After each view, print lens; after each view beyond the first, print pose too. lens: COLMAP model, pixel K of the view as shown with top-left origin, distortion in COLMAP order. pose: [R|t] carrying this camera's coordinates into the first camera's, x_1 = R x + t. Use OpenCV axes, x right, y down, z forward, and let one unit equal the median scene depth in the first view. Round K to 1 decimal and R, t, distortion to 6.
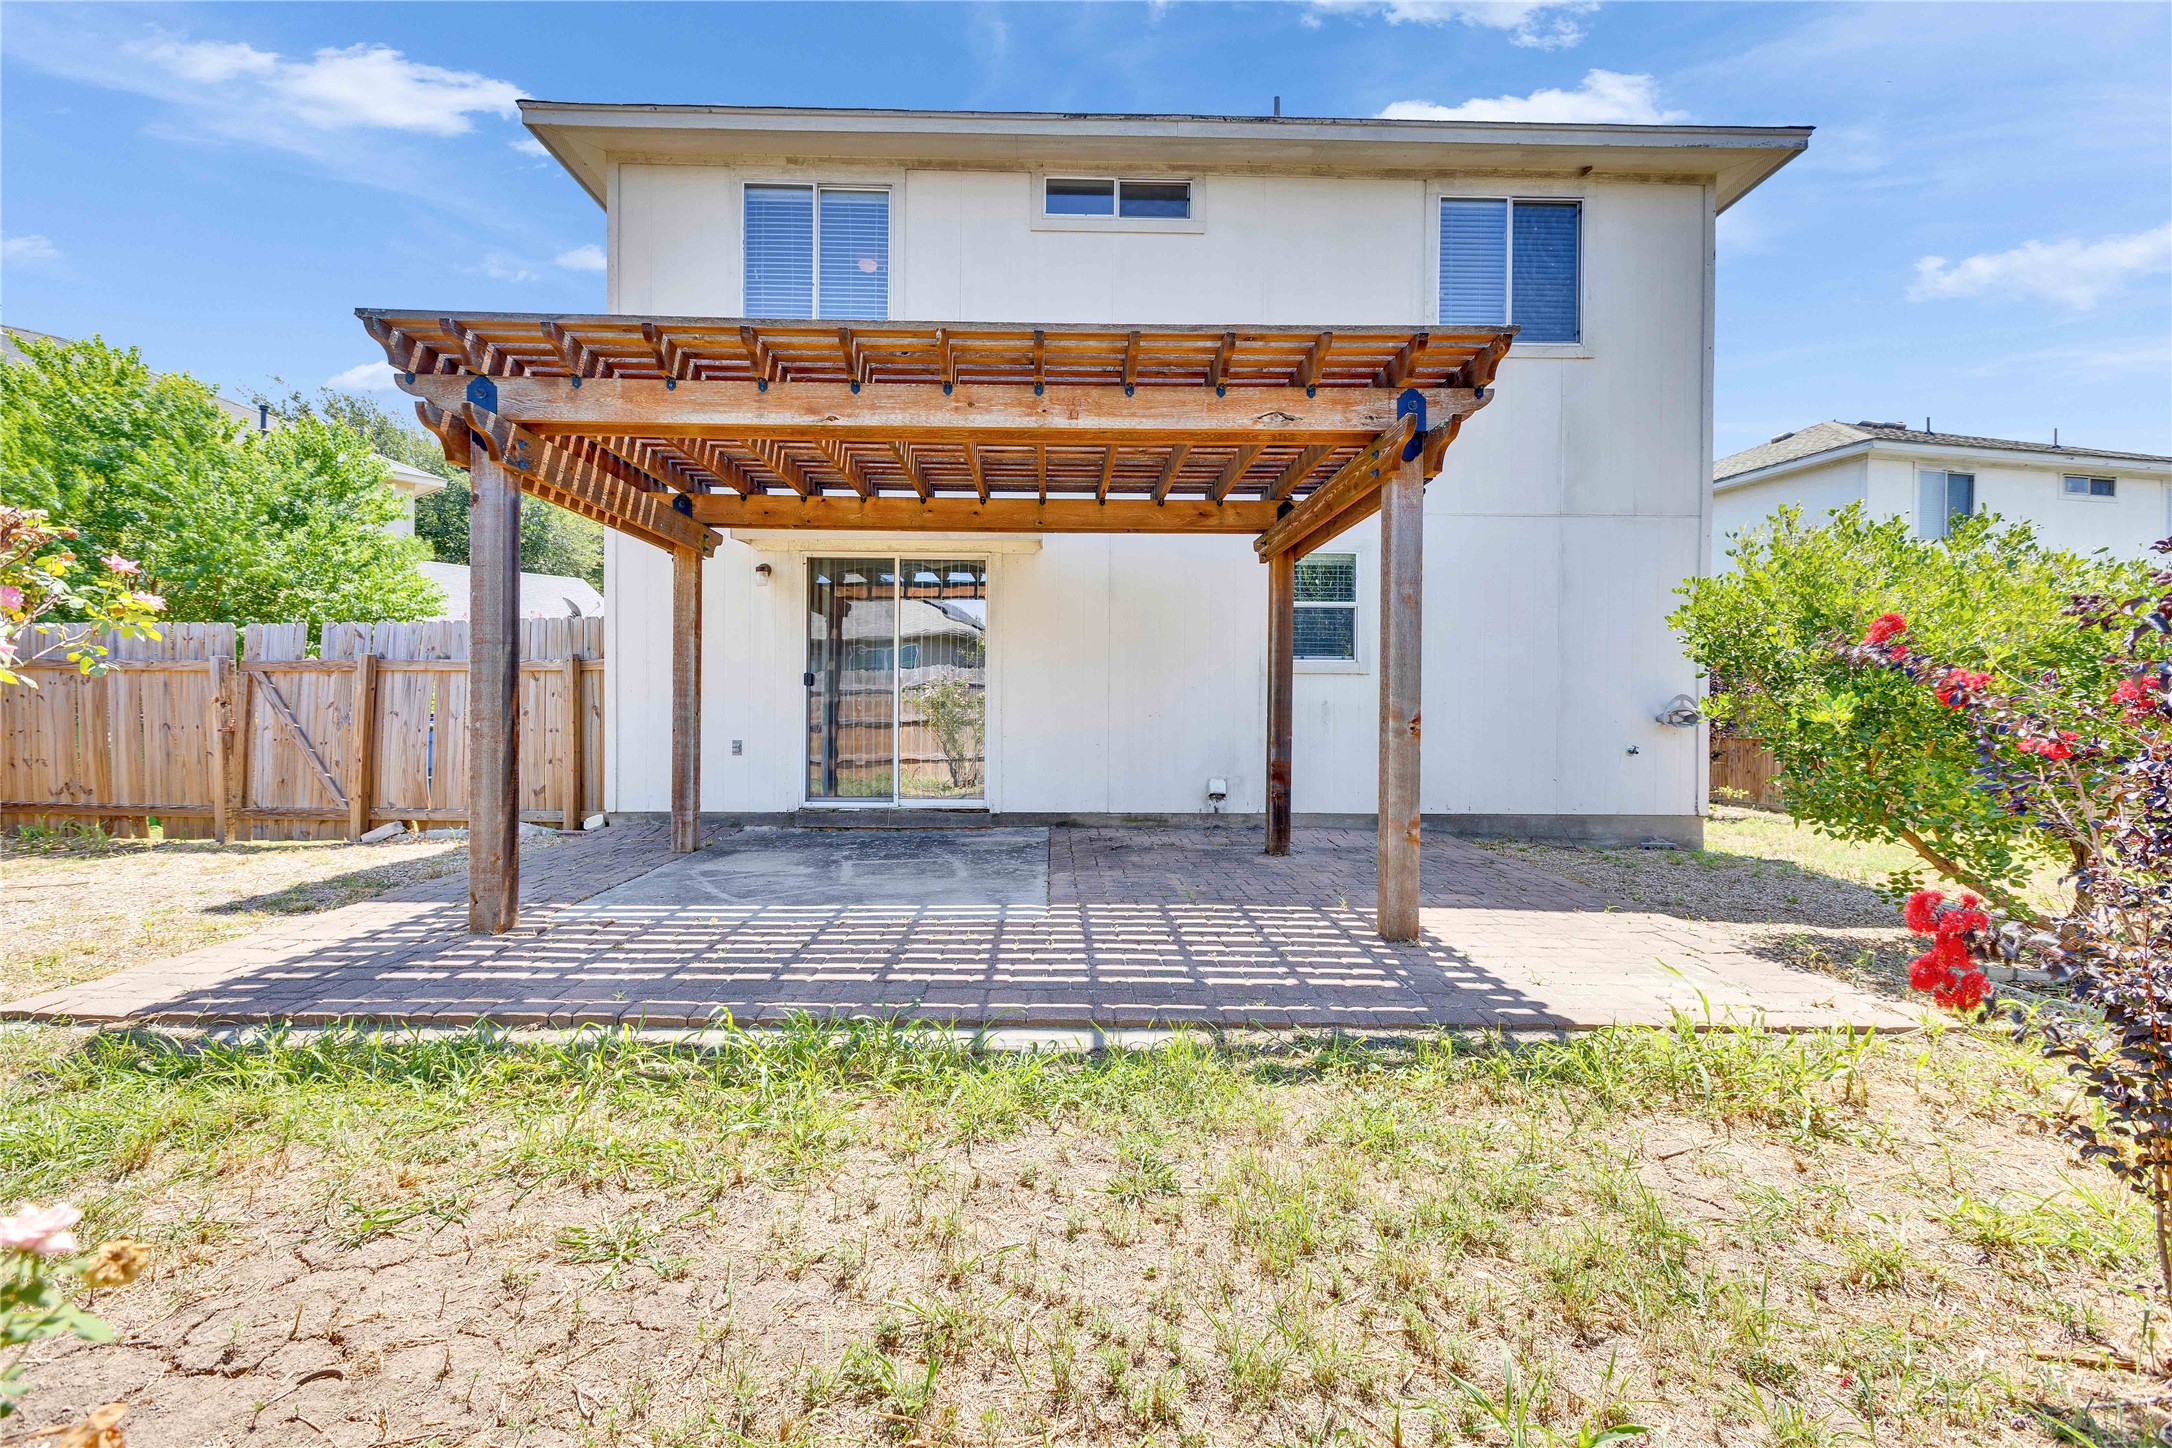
lens RADIAL K [[961.2, 0, 1082.7], [0, 961.2, 716.2], [0, 0, 1]] dist [-0.002154, -0.000677]
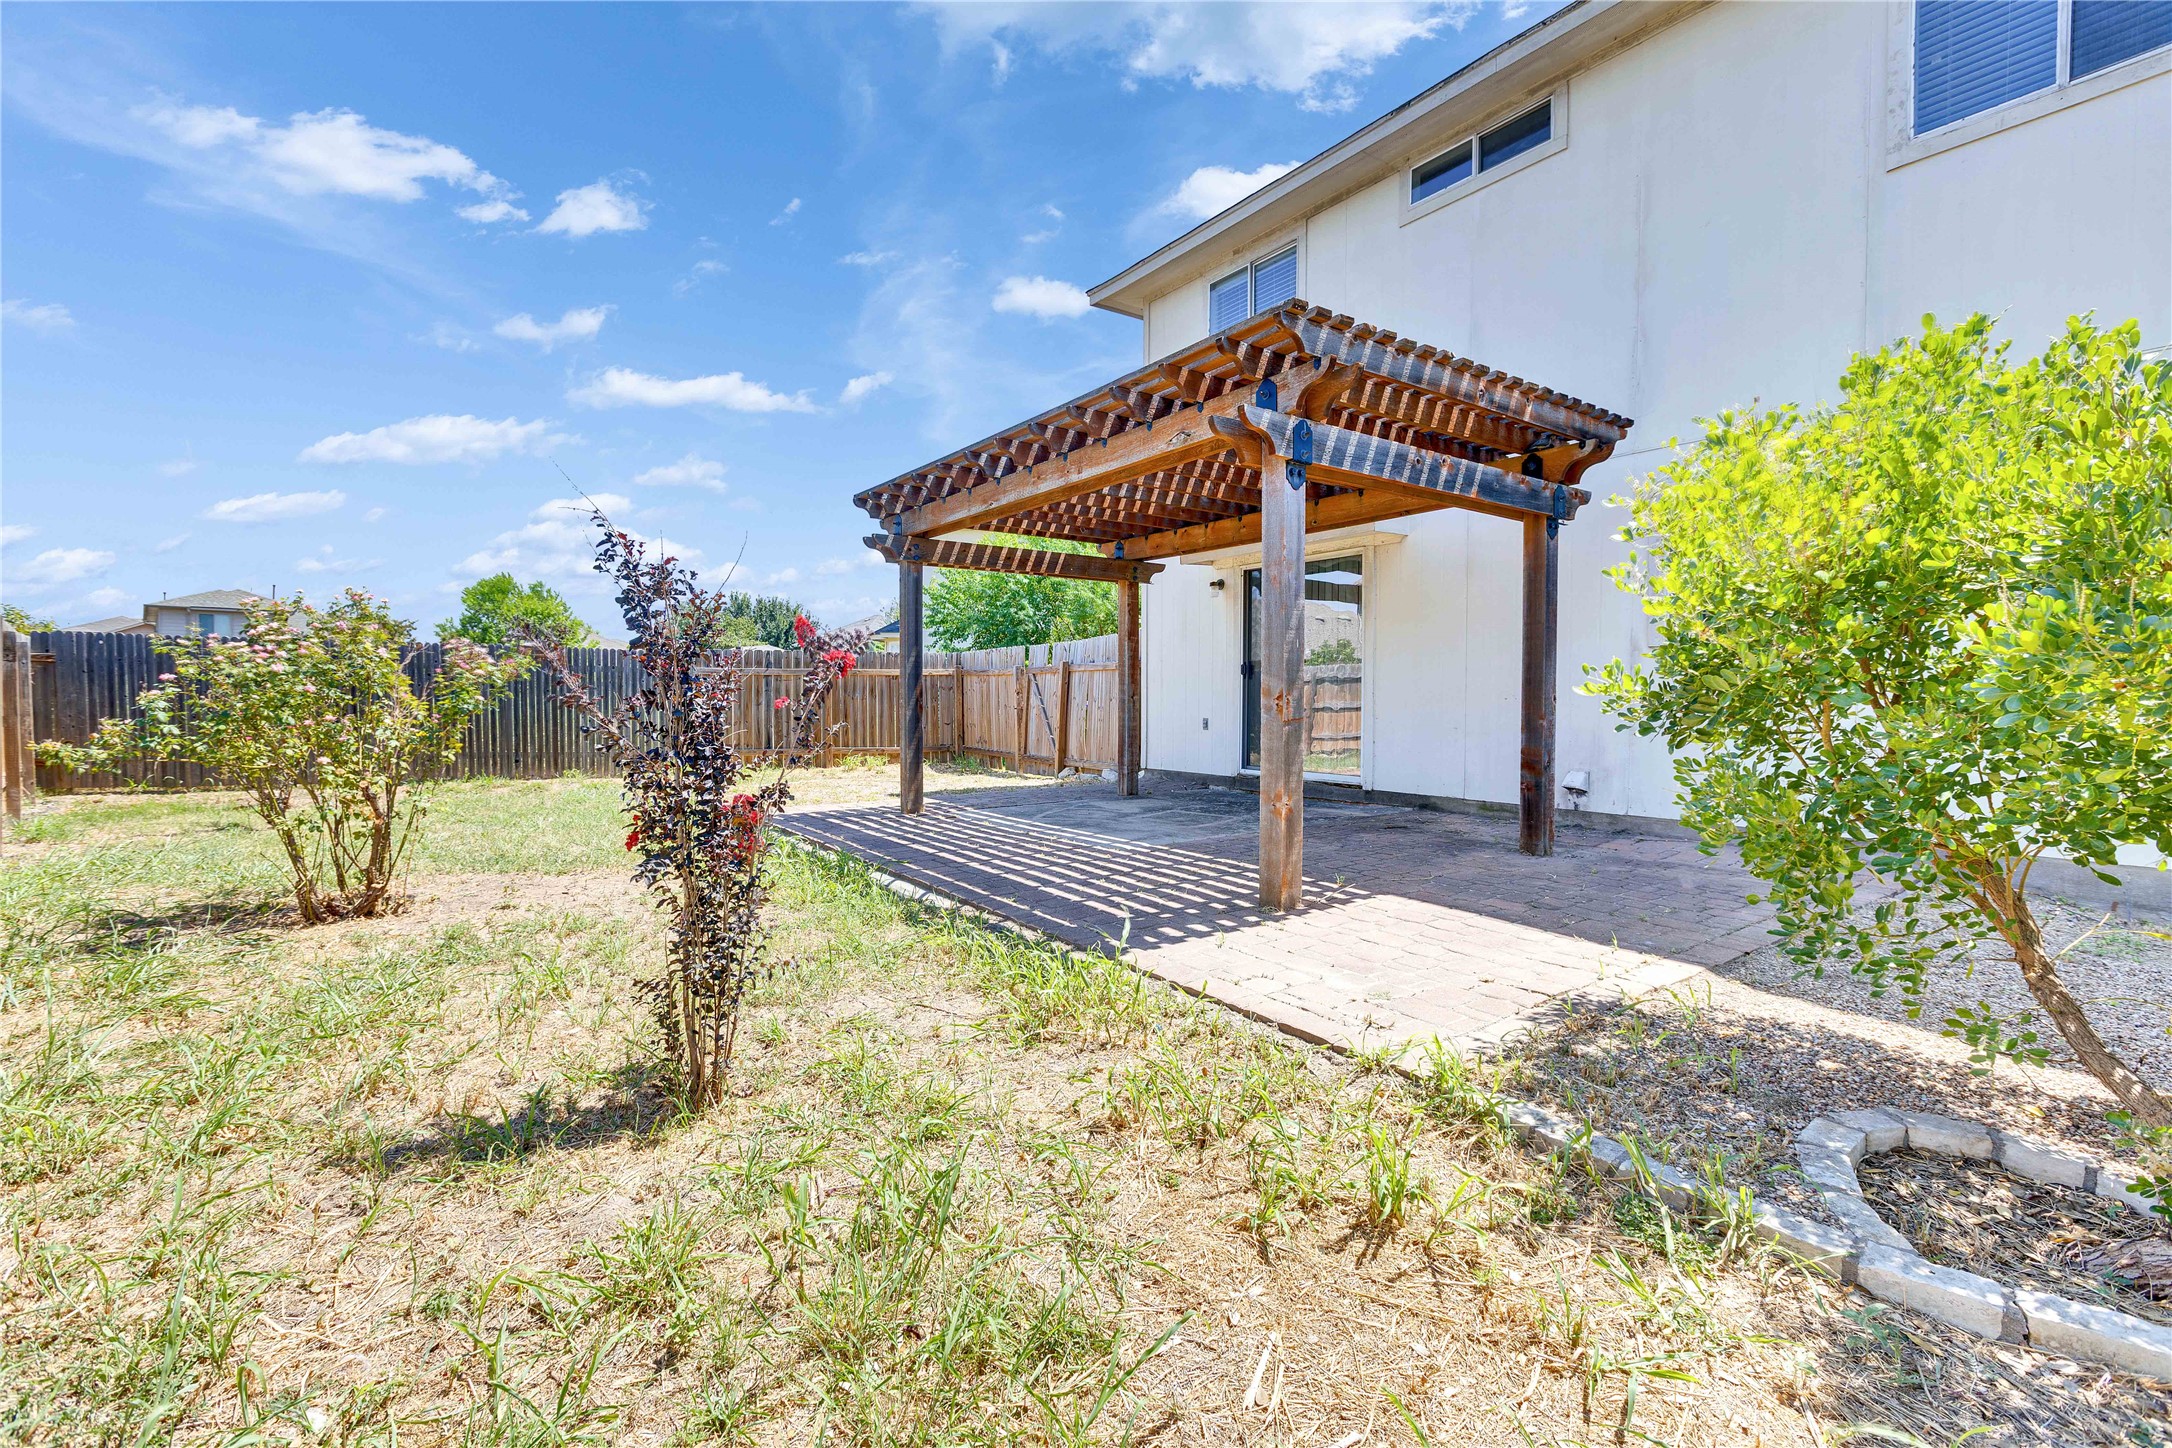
lens RADIAL K [[961.2, 0, 1077.4], [0, 961.2, 721.4], [0, 0, 1]] dist [-0.002154, -0.000677]
pose [[0.549451, 0.016594, -0.835361, 0.624693], [-0.005413, 0.999852, 0.016301, 0.008580], [0.835508, -0.004434, 0.549460, 0.143521]]
